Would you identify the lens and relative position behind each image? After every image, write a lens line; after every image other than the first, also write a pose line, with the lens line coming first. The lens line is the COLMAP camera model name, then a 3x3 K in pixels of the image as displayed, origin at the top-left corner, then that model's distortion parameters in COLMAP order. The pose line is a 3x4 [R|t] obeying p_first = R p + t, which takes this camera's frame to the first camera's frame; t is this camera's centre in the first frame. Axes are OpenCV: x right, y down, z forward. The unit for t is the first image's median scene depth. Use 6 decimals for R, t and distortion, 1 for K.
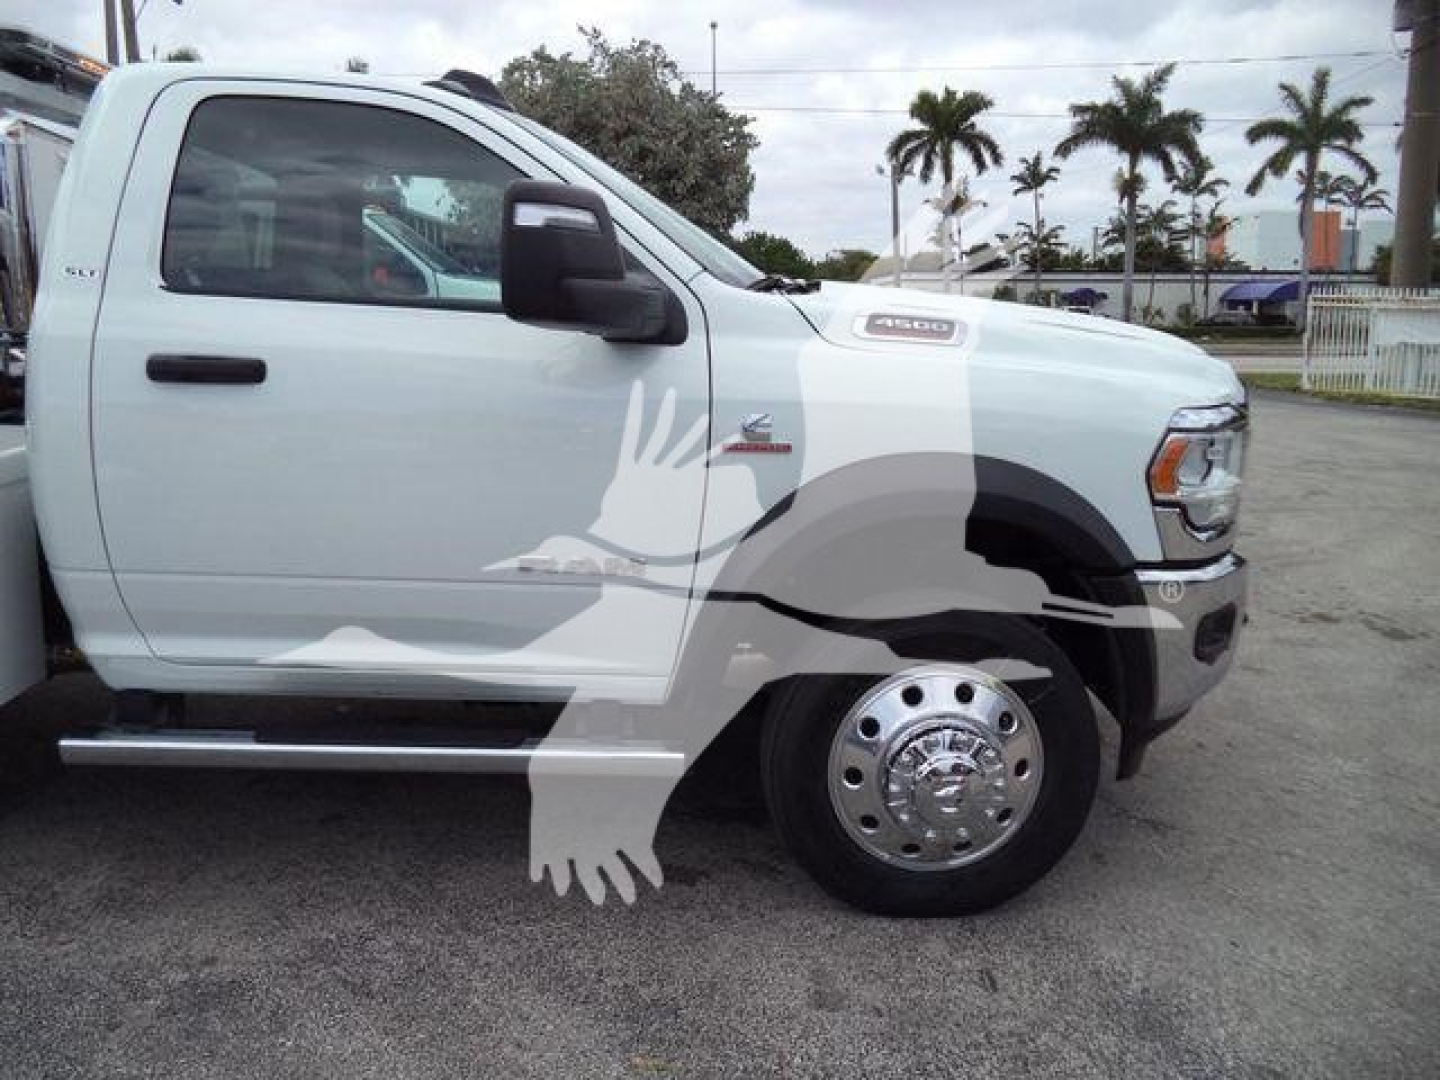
lens RADIAL K [[1169.1, 0, 712.7], [0, 1169.1, 551.6], [0, 0, 1]] dist [-0.040215, 0.003284]
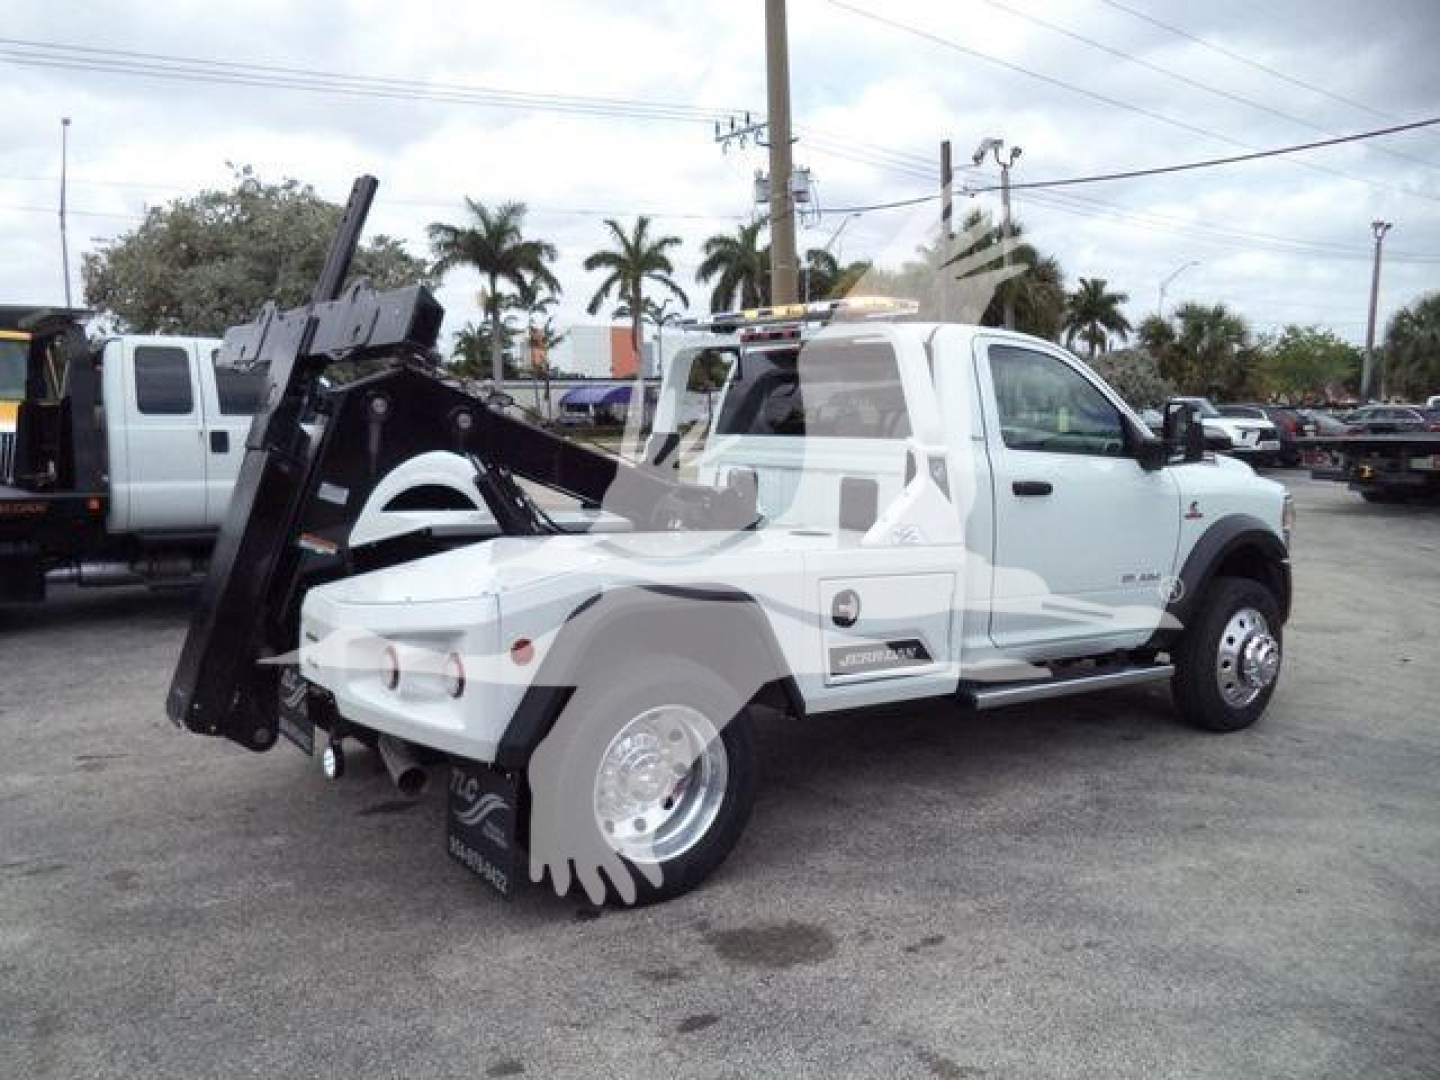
lens RADIAL K [[1169.1, 0, 712.7], [0, 1169.1, 540.8], [0, 0, 1]] dist [-0.040215, 0.003284]
pose [[0.838353, -0.065828, 0.541138, -0.381295], [0.116921, 0.991294, -0.060550, -0.003122], [-0.532441, 0.114033, 0.838751, -0.066332]]
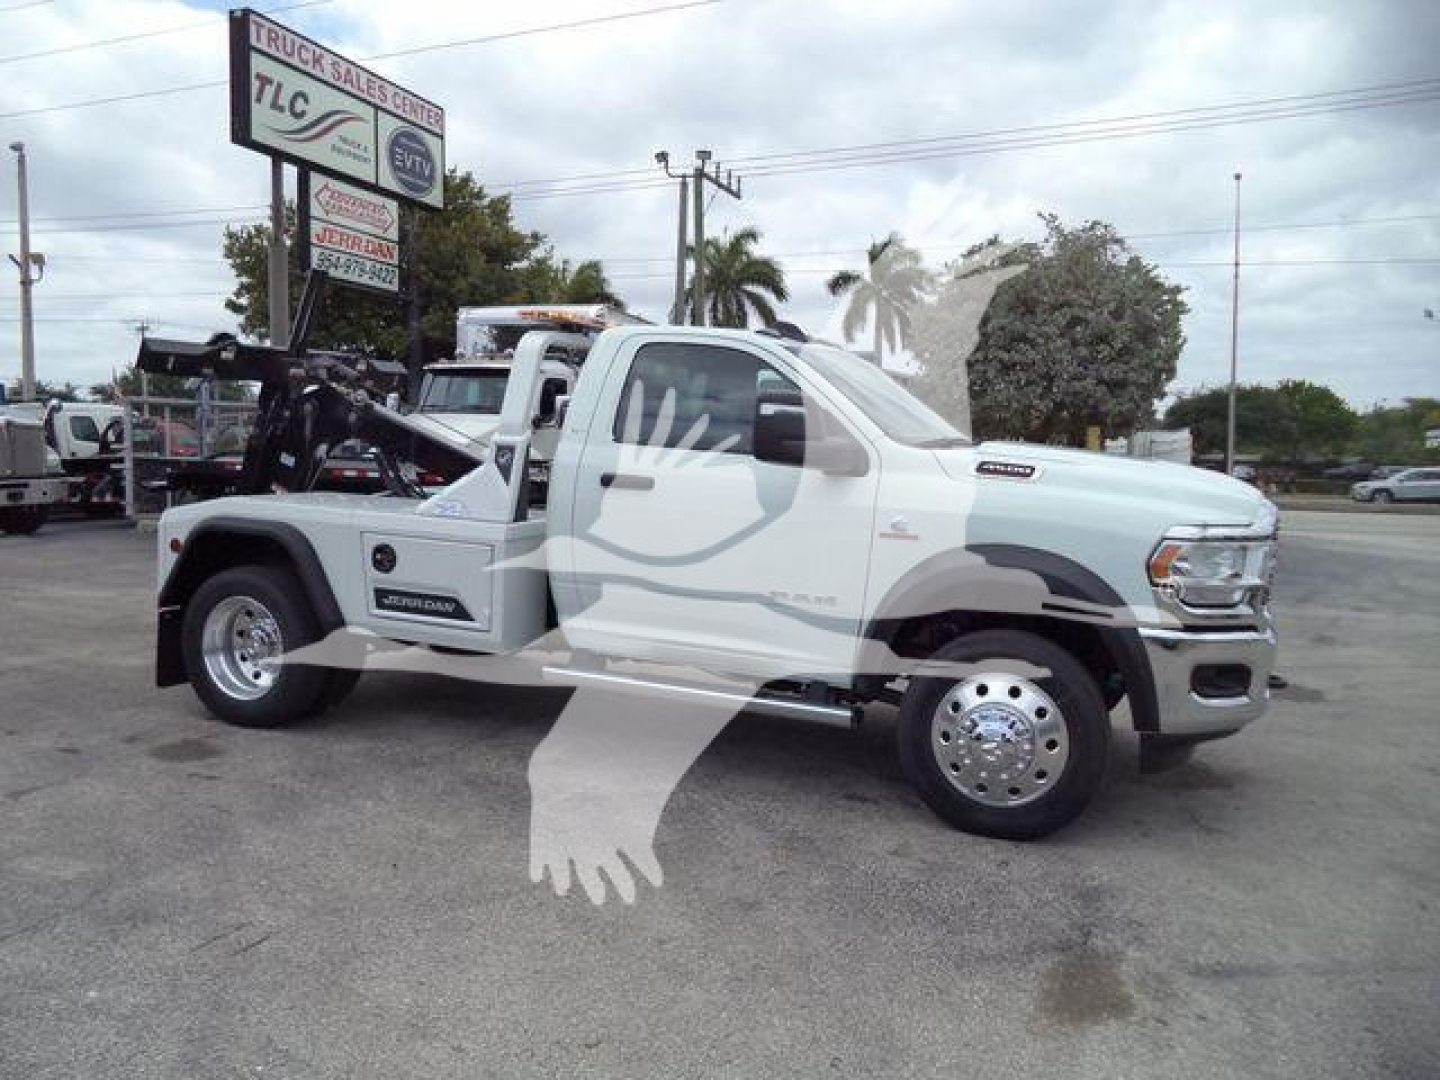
lens RADIAL K [[1169.1, 0, 732.7], [0, 1169.1, 552.8], [0, 0, 1]] dist [-0.040215, 0.003284]
pose [[0.911747, 0.051194, -0.407549, 0.106284], [-0.099249, 0.990260, -0.097644, 0.026495], [0.398581, 0.129475, 0.907948, -0.138189]]
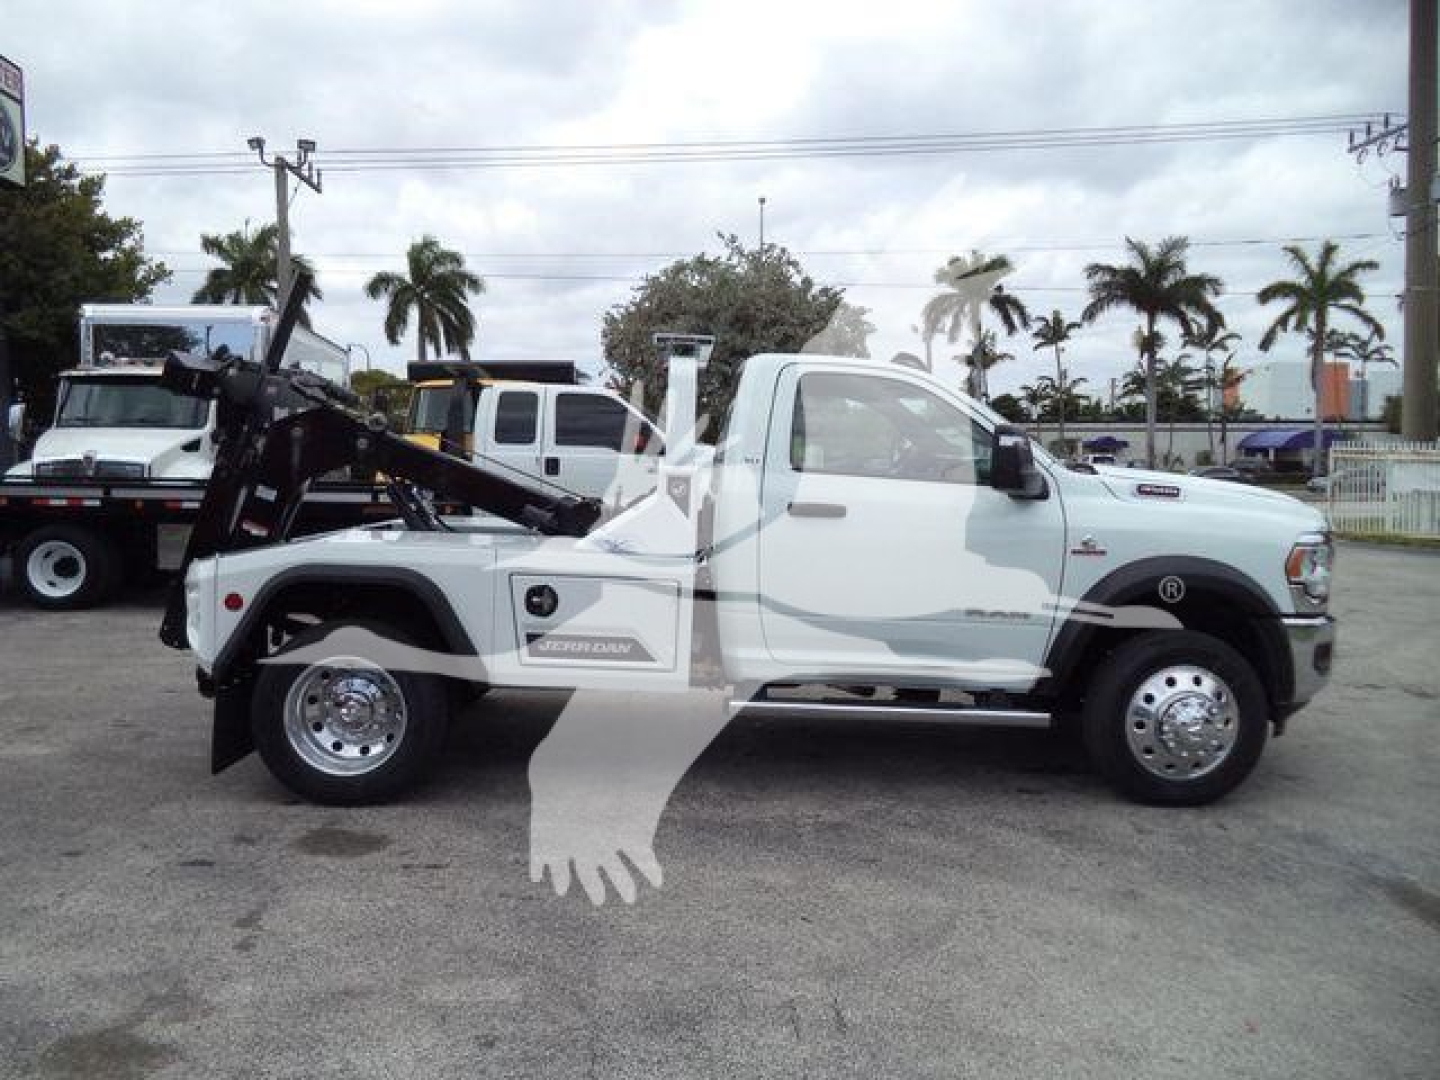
lens RADIAL K [[1169.1, 0, 716.2], [0, 1169.1, 561.2], [0, 0, 1]] dist [-0.040215, 0.003284]
pose [[0.999922, 0.002043, -0.012285, -0.114100], [-0.003431, 0.993465, -0.114085, 0.030510], [0.011972, 0.114118, 0.993395, -0.190647]]
